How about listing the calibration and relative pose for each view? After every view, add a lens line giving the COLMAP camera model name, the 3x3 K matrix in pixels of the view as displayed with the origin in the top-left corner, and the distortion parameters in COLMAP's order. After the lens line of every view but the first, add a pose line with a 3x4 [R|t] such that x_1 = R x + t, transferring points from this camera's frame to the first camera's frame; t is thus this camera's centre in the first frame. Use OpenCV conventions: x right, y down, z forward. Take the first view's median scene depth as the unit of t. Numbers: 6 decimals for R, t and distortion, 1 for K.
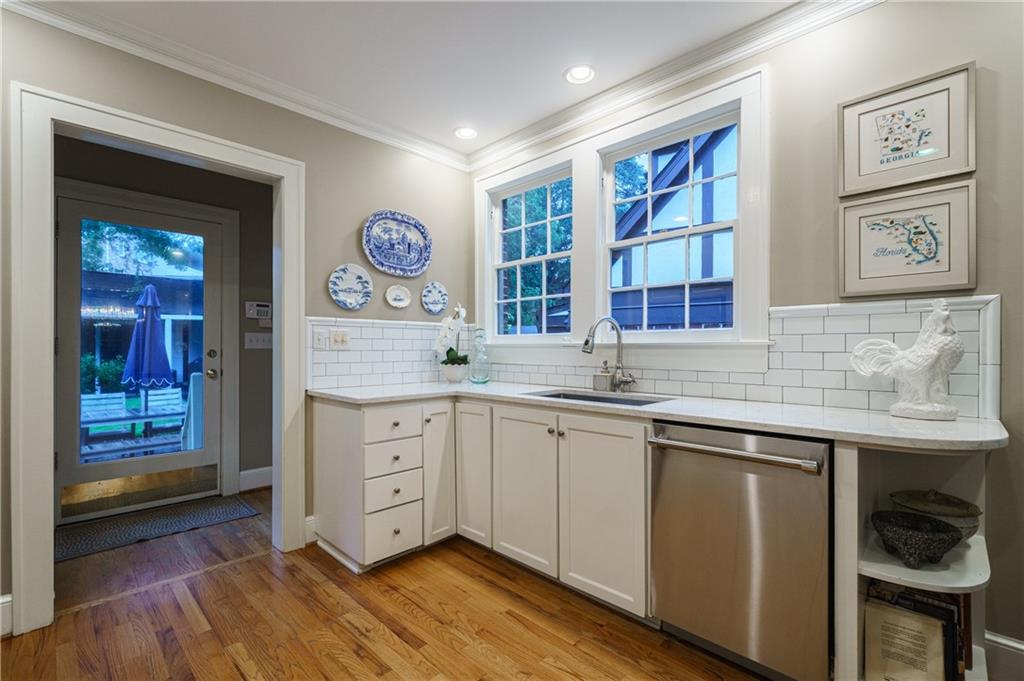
lens RADIAL K [[455.0, 0, 511.6], [0, 455.0, 348.5], [0, 0, 1]] dist [0.000096, -0.000206]
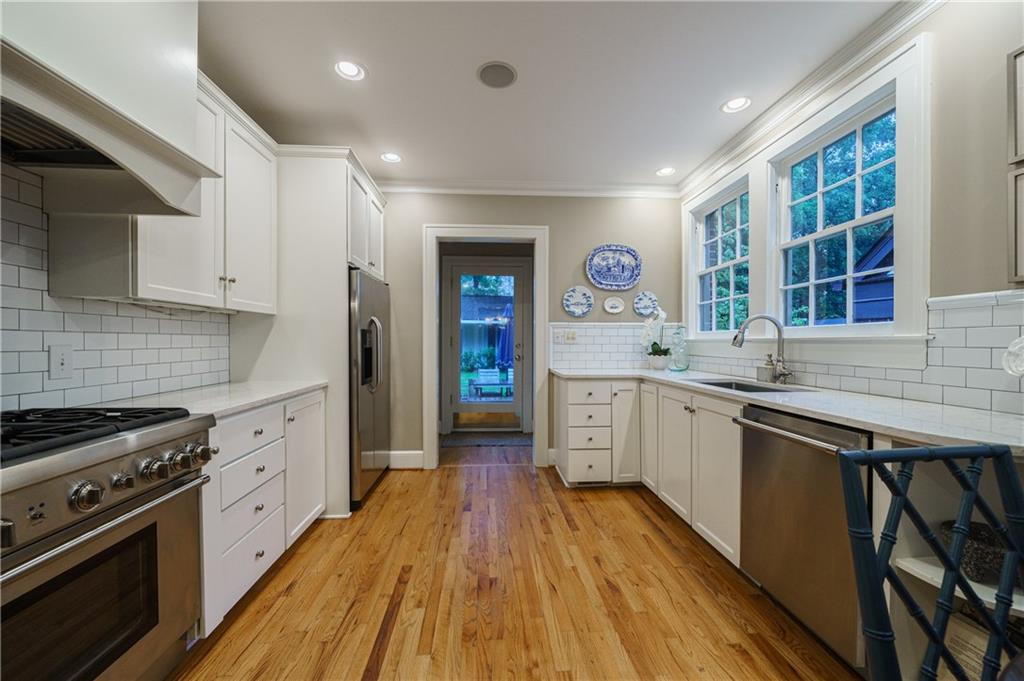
lens RADIAL K [[388.6, 0, 506.4], [0, 388.6, 345.5], [0, 0, 1]] dist [-0.002852, -0.000205]
pose [[0.742719, 0.006067, -0.669576, 0.331098], [-0.001915, 0.999974, 0.006936, 0.000316], [0.669601, -0.003869, 0.742711, -0.103576]]
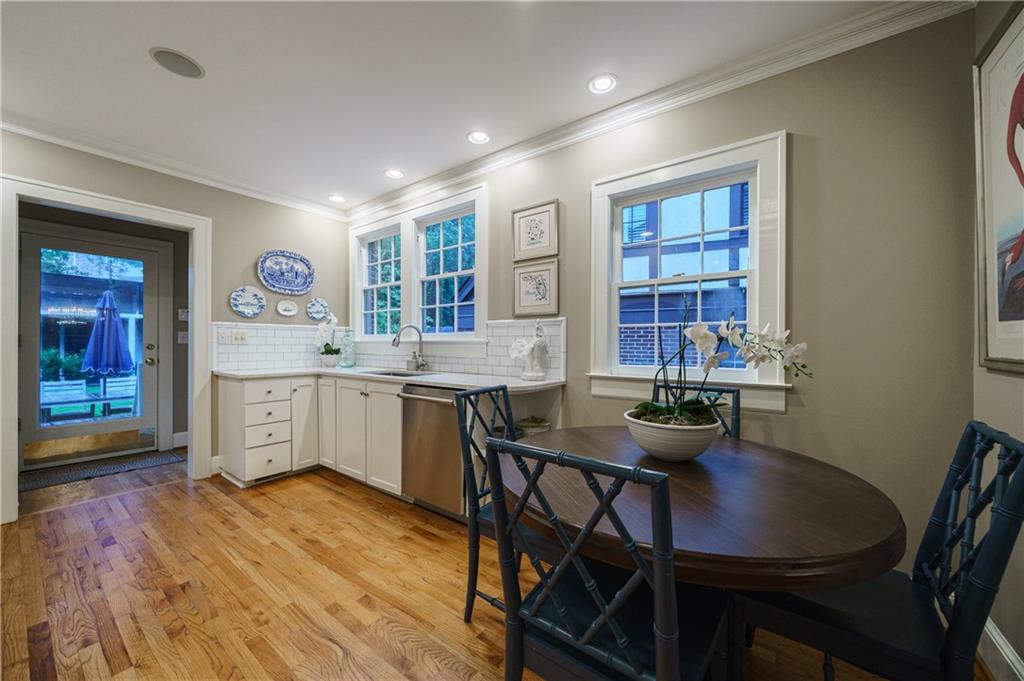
lens RADIAL K [[375.1, 0, 506.7], [0, 375.1, 345.4], [0, 0, 1]] dist [-0.005886, 0.000039]
pose [[0.991156, 0.002918, 0.132668, 0.324457], [-0.003197, 0.999993, 0.001894, 0.001430], [-0.132661, -0.002302, 0.991159, -0.322614]]
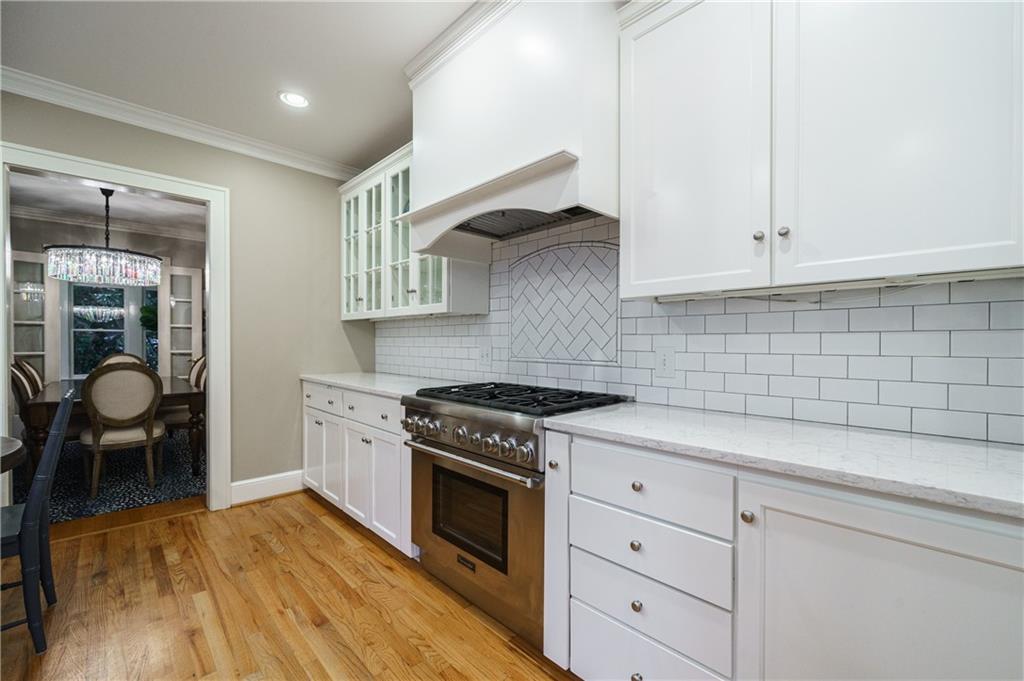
lens RADIAL K [[427.0, 0, 510.5], [0, 427.0, 344.4], [0, 0, 1]] dist [-0.000627, 0.000096]
pose [[-0.999586, -0.005024, 0.028336, -0.247327], [-0.004811, 0.999960, 0.007580, -0.002734], [-0.028373, 0.007440, -0.999570, 0.513707]]
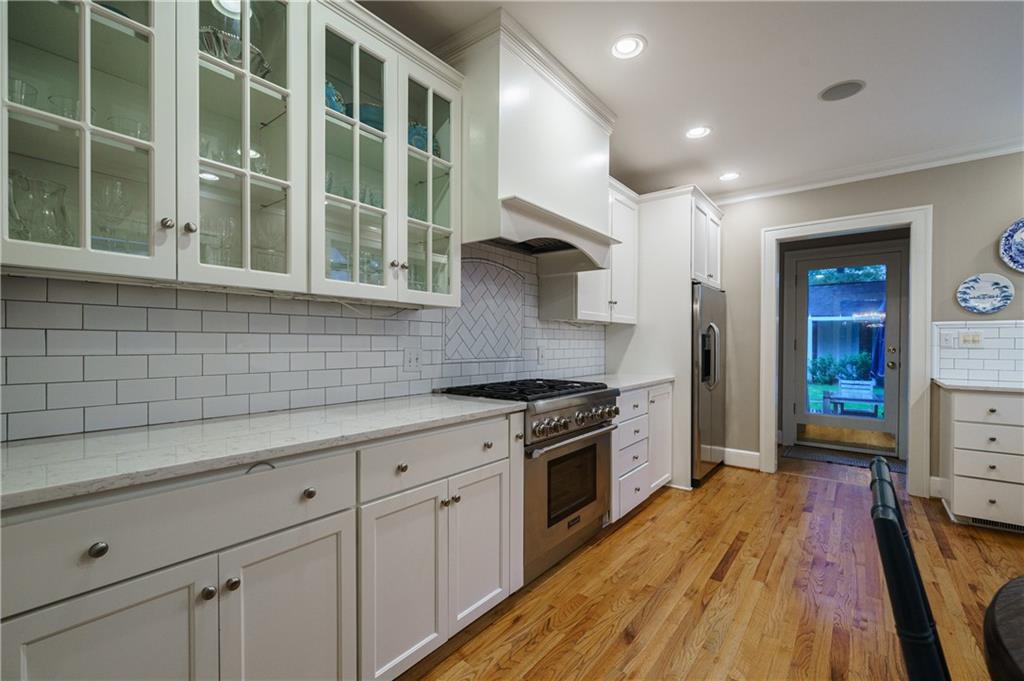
lens RADIAL K [[435.6, 0, 519.7], [0, 435.6, 346.7], [0, 0, 1]] dist [-0.001270, -0.000140]
pose [[0.120158, 0.006480, -0.992734, 0.613343], [-0.005632, 0.999967, 0.005845, -0.000658], [0.992739, 0.004889, 0.120190, -0.307235]]
